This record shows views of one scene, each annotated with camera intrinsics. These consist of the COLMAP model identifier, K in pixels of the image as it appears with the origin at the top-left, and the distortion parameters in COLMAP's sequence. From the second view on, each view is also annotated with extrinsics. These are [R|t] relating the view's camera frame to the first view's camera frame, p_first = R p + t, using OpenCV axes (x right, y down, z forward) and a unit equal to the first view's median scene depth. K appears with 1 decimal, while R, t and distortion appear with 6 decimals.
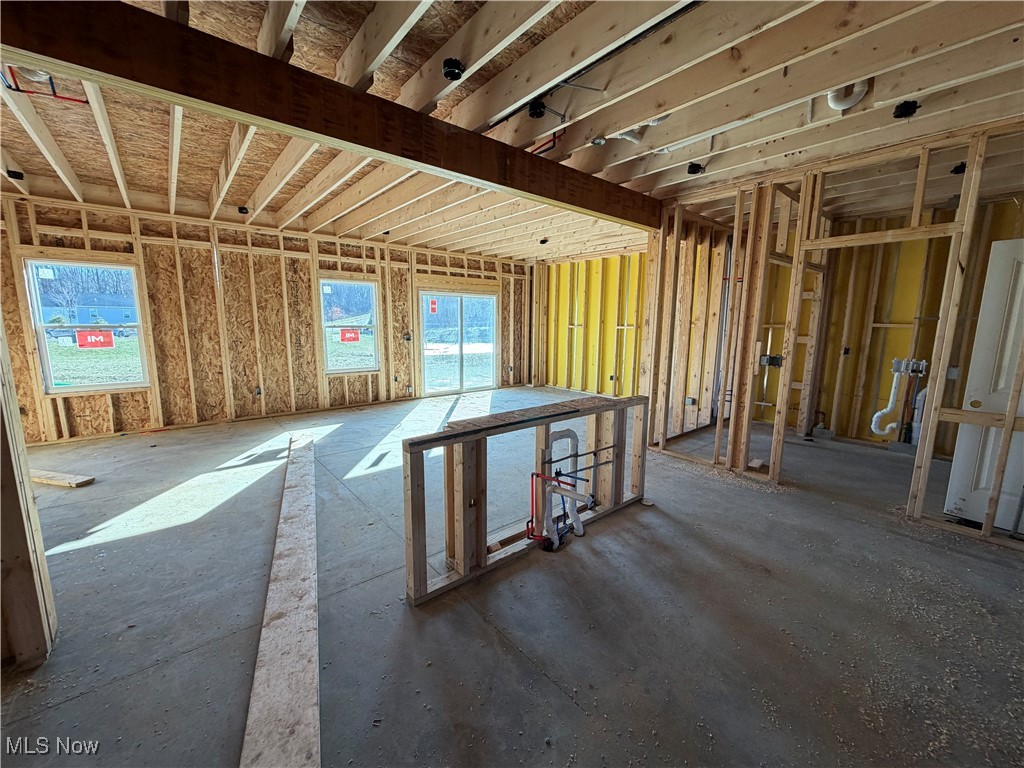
lens RADIAL K [[406.8, 0, 511.7], [0, 406.8, 385.7], [0, 0, 1]] dist [0.000000, -0.000061]
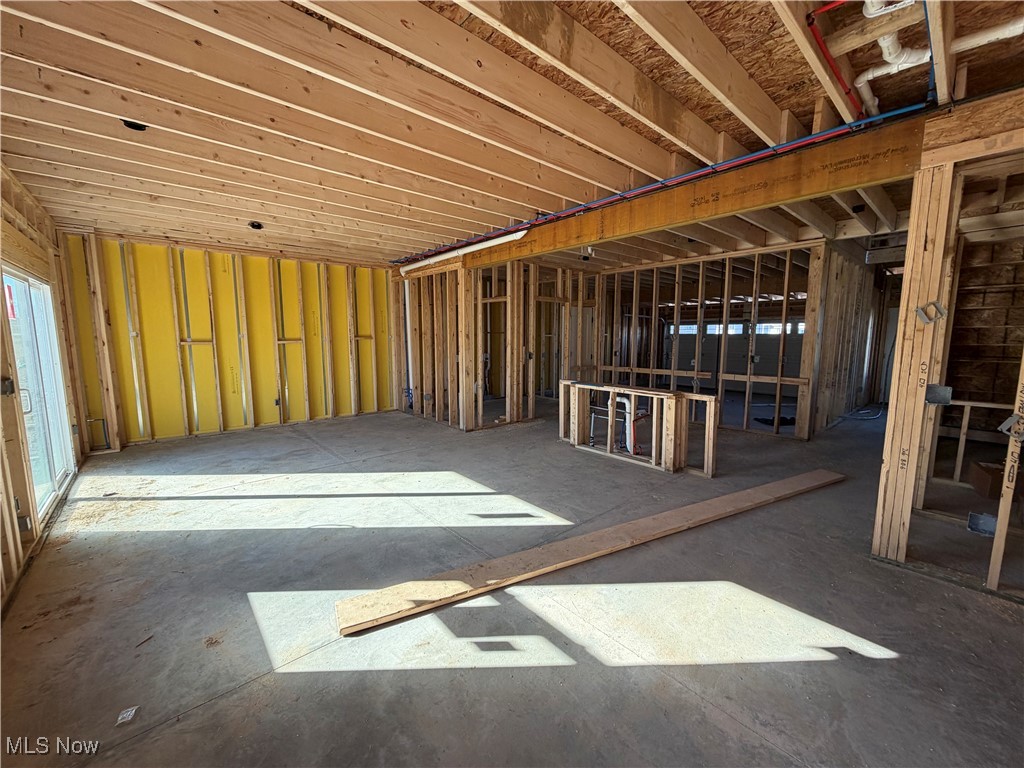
lens RADIAL K [[406.8, 0, 508.9], [0, 406.8, 382.4], [0, 0, 1]] dist [0.000000, -0.000061]
pose [[-0.023342, -0.126002, 0.991755, -1.080555], [0.151731, 0.980087, 0.128090, -0.170648], [-0.988146, 0.153469, -0.003758, 0.966998]]
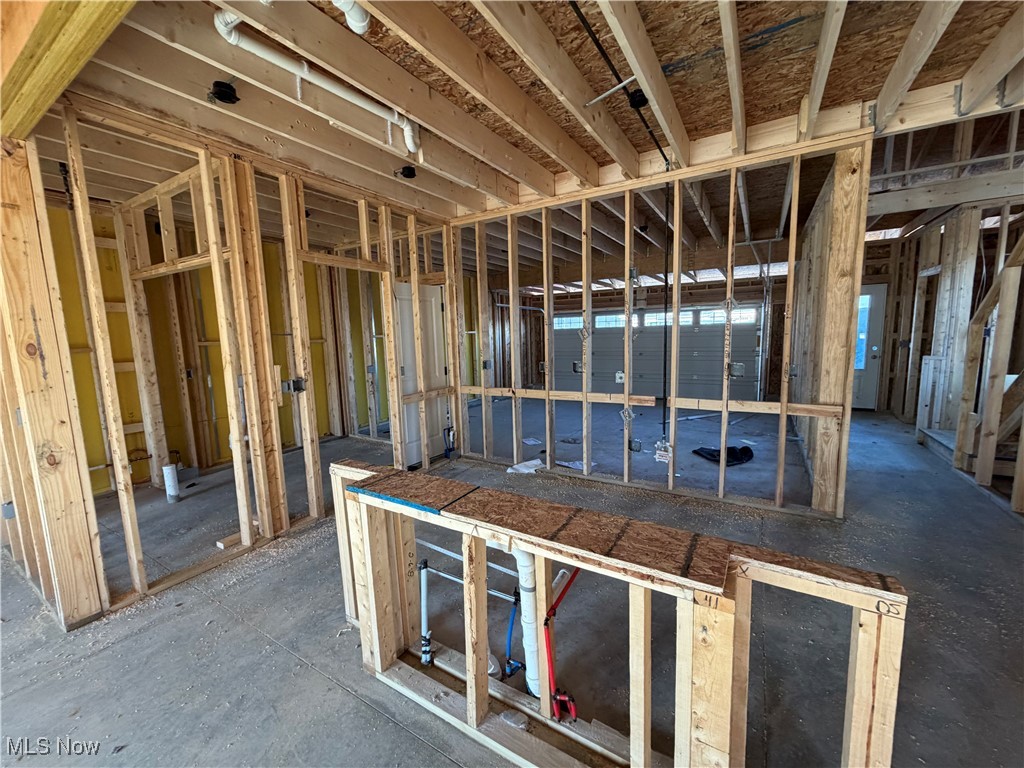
lens RADIAL K [[406.8, 0, 509.5], [0, 406.8, 383.3], [0, 0, 1]] dist [0.000000, -0.000061]
pose [[-0.322015, -0.120743, 0.939004, -0.254117], [0.170580, 0.968202, 0.182995, -0.124756], [-0.931241, 0.219103, -0.291179, 0.717745]]
